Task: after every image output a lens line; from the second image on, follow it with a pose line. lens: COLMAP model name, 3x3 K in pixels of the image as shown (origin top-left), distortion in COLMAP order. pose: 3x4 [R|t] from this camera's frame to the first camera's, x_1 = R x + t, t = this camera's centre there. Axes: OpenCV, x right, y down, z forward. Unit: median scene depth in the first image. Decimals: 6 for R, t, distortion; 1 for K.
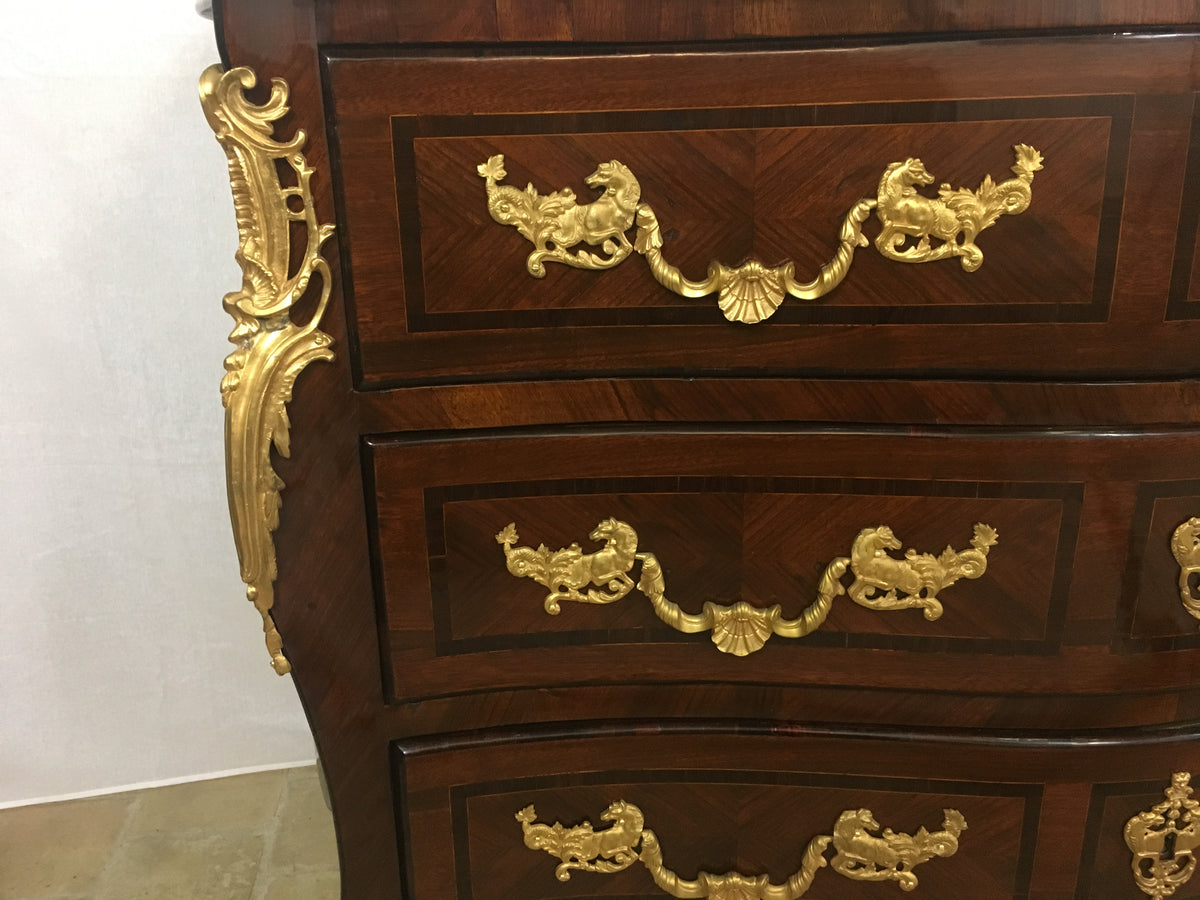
lens RADIAL K [[1026.7, 0, 600.0], [0, 1026.7, 450.0], [0, 0, 1]] dist [0.072054, -0.102763]
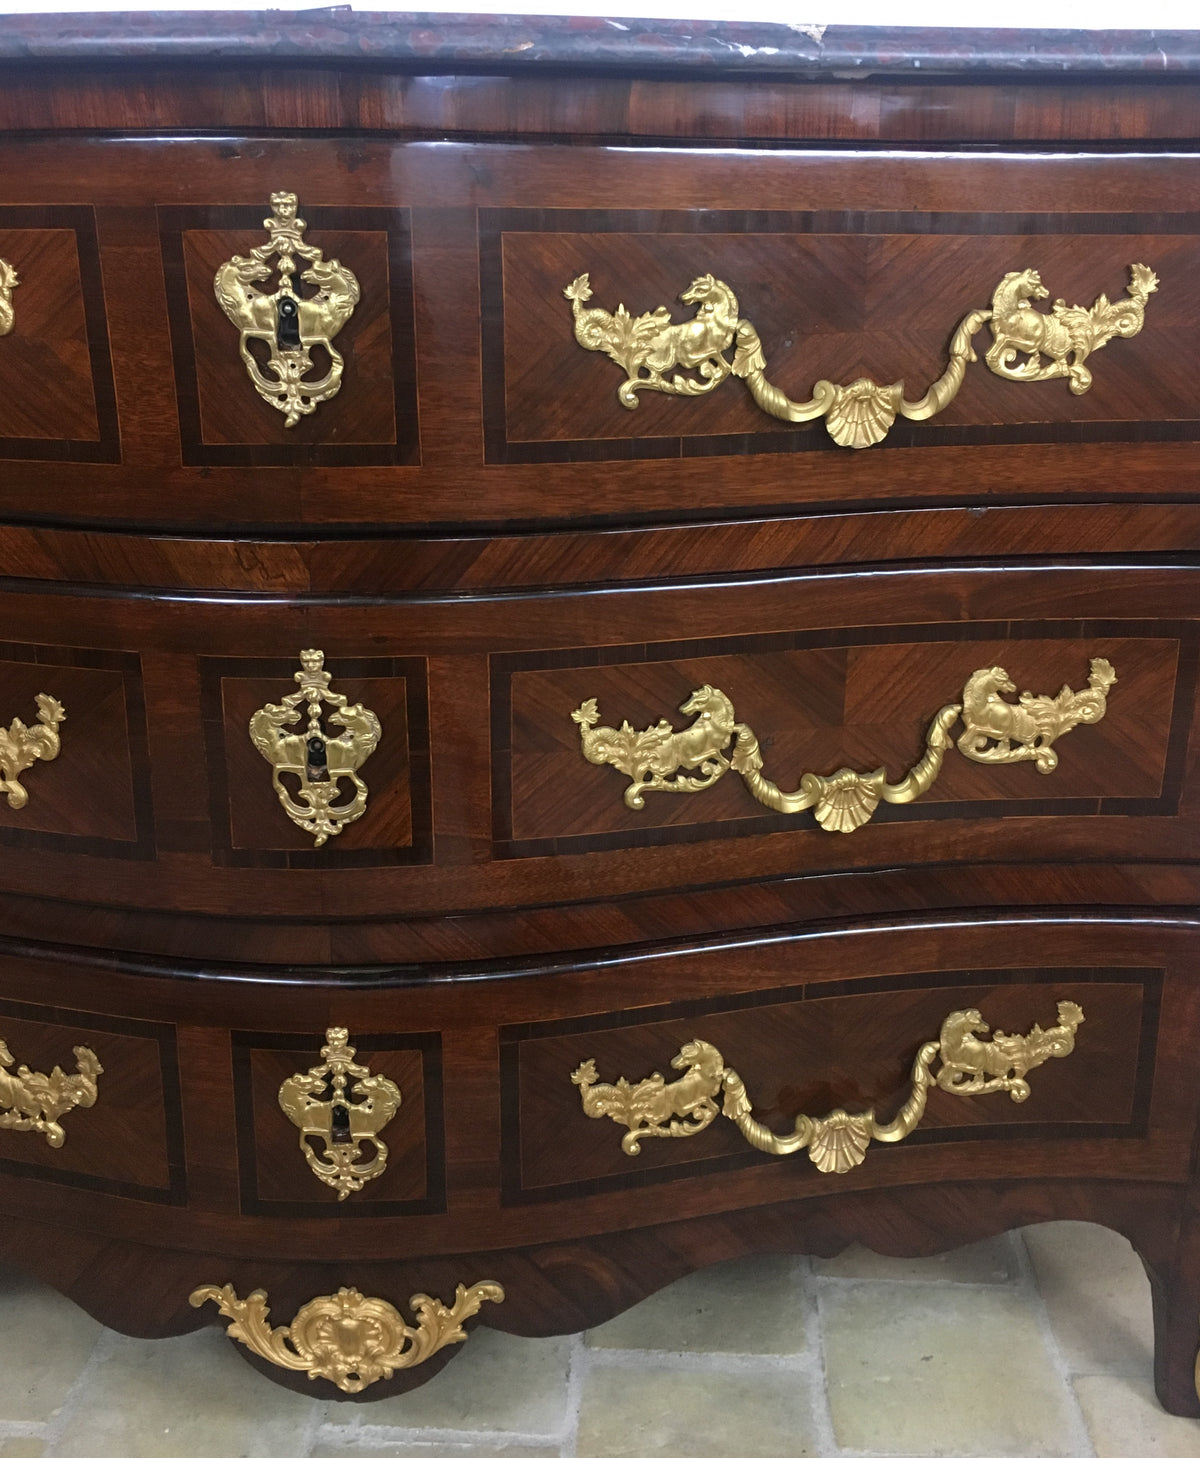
lens RADIAL K [[1453.3, 0, 599.4], [0, 1453.3, 644.8], [0, 0, 1]] dist [0.072184, -0.102958]
pose [[0.986221, 0.069075, -0.150324, 1.030400], [-0.076474, 0.996100, -0.043998, 0.049475], [0.146699, 0.054887, 0.987657, -0.143274]]
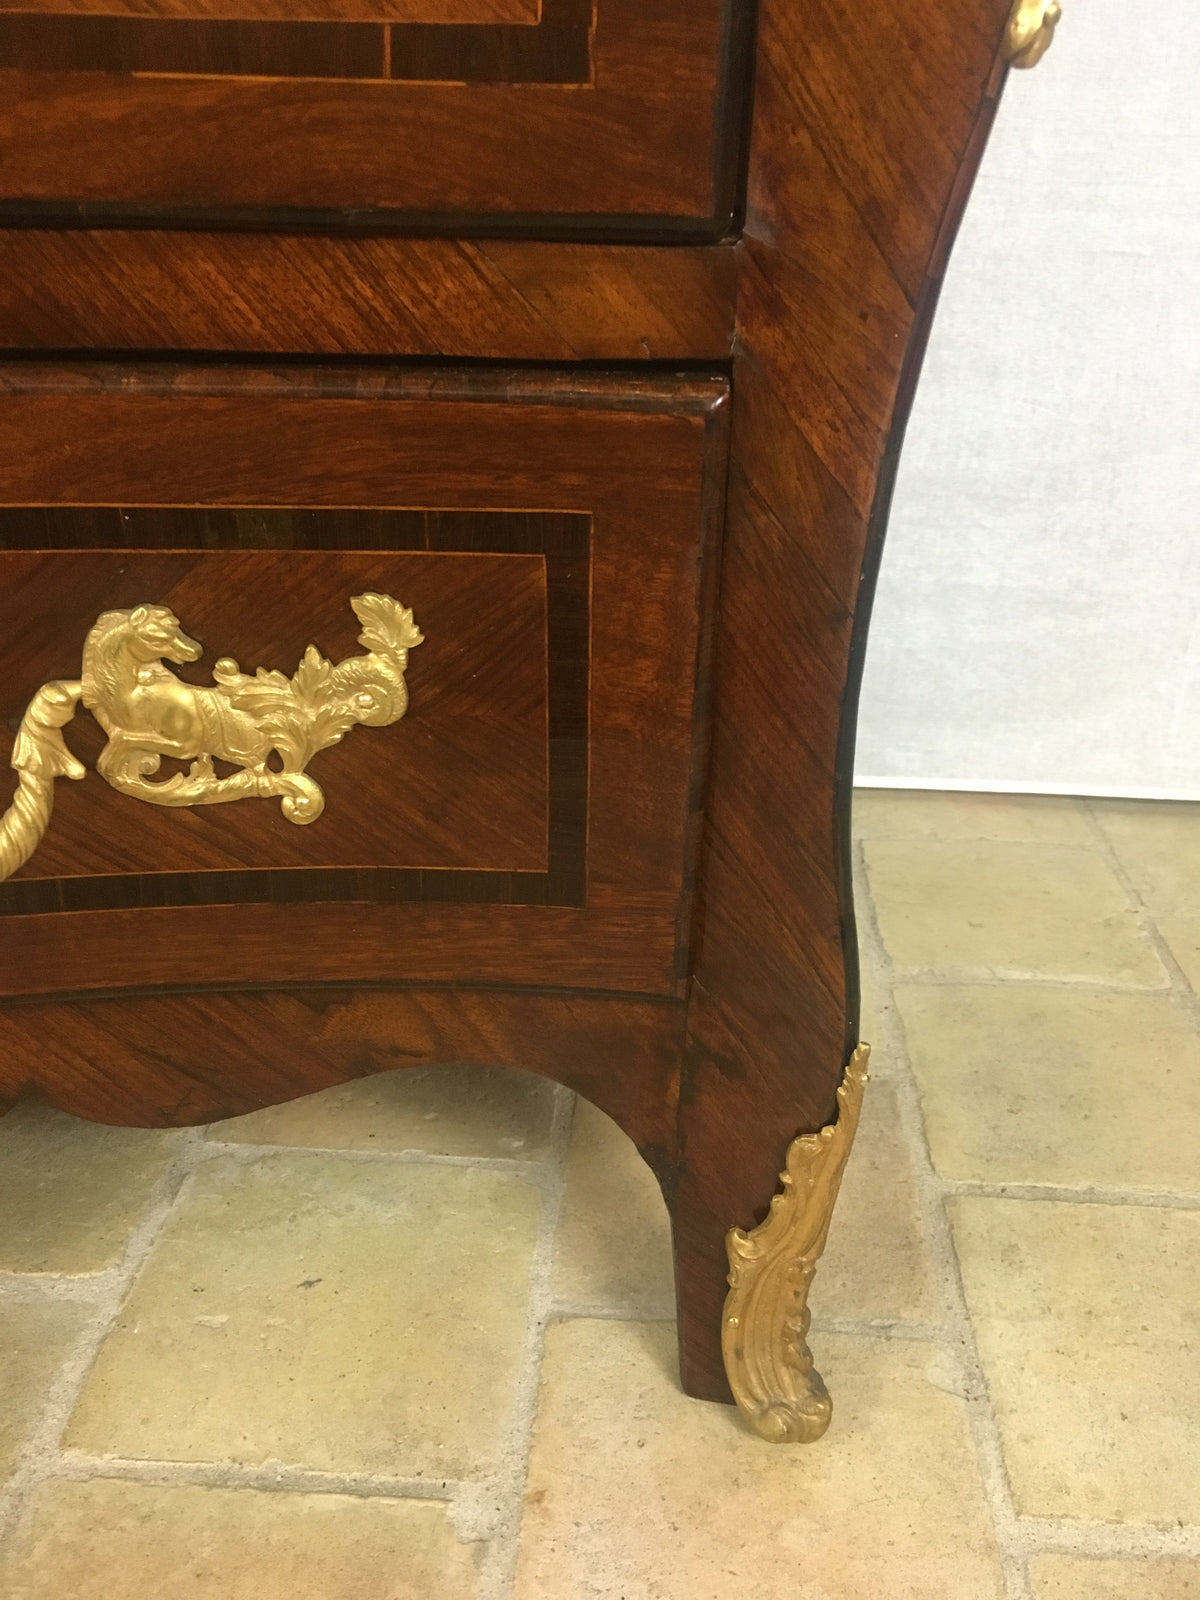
lens RADIAL K [[1368.9, 0, 600.0], [0, 1368.9, 800.0], [0, 0, 1]] dist [0.072054, -0.102763]
pose [[0.984568, 0.117475, -0.129710, 1.469129], [-0.097690, 0.983911, 0.149583, 0.287112], [0.145195, -0.134604, 0.980204, 0.783438]]
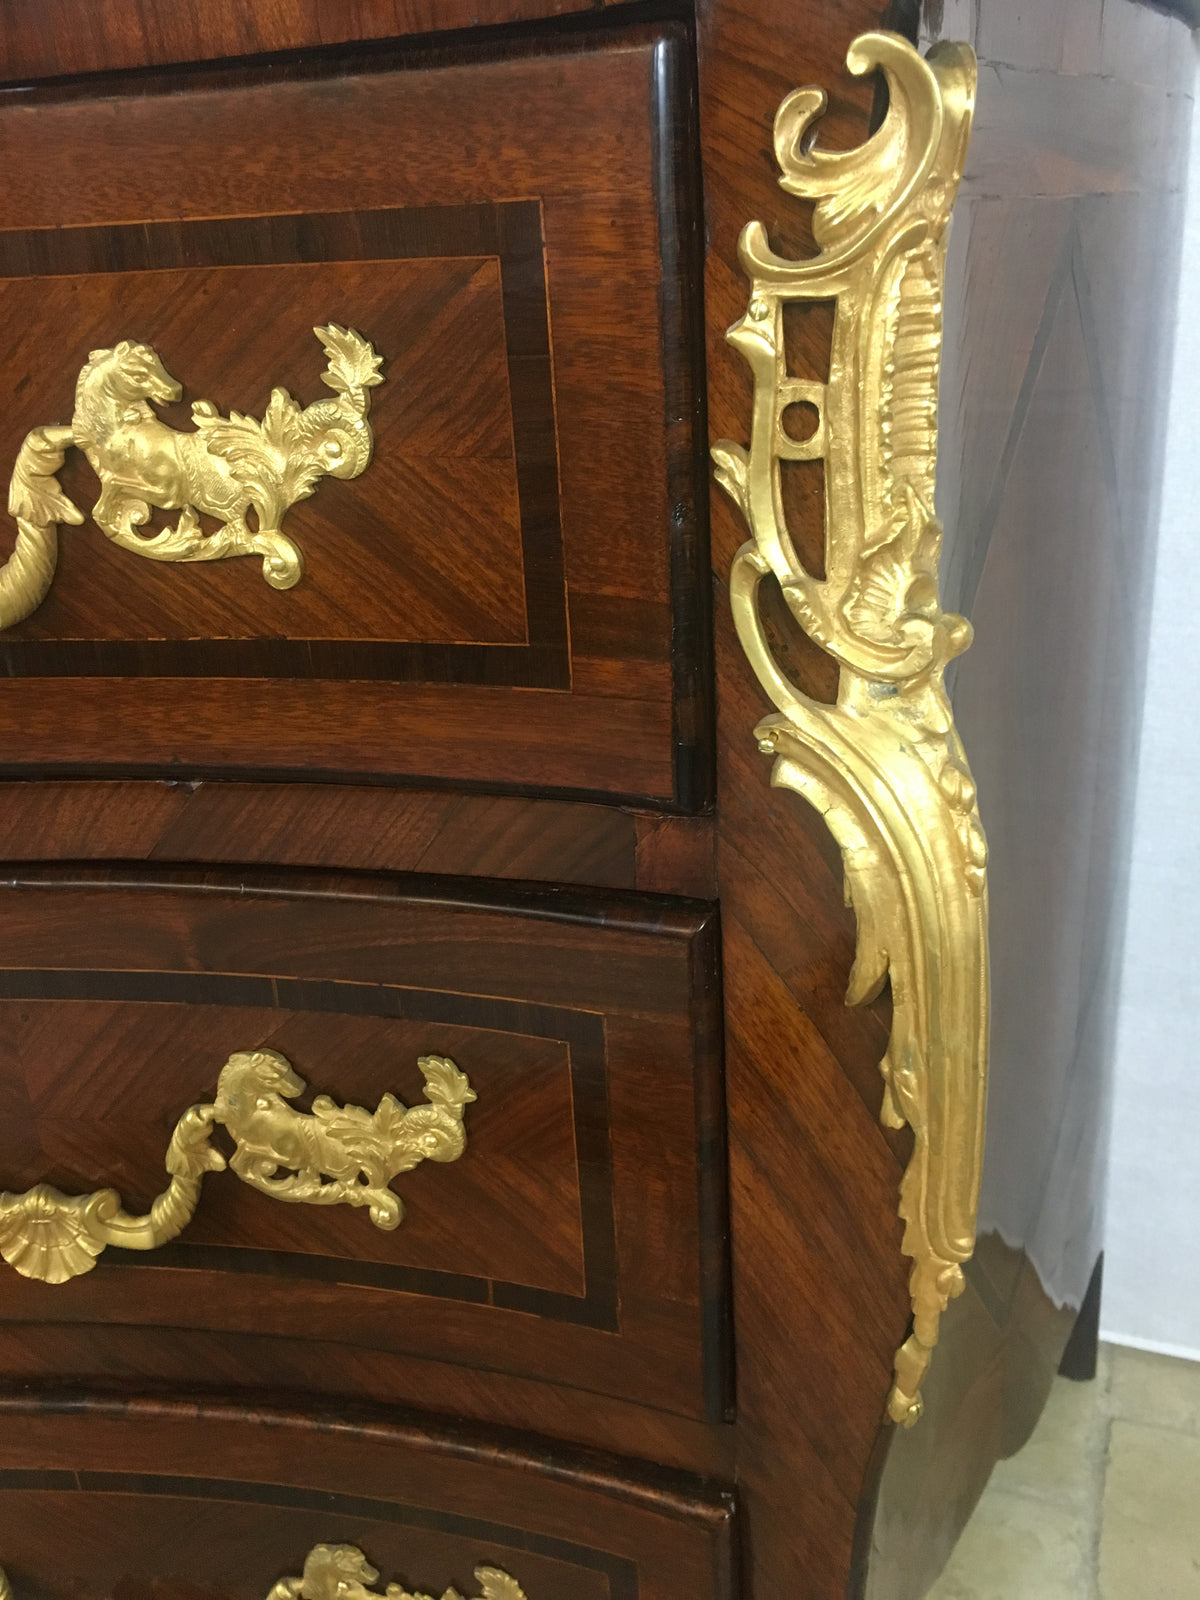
lens RADIAL K [[1407.2, 0, 600.0], [0, 1407.2, 800.0], [0, 0, 1]] dist [0.079741, -0.123607]
pose [[0.880436, 0.154613, -0.448249, 1.649225], [-0.119046, 0.987143, 0.106665, -0.243666], [0.458977, -0.040550, 0.887522, 0.659779]]
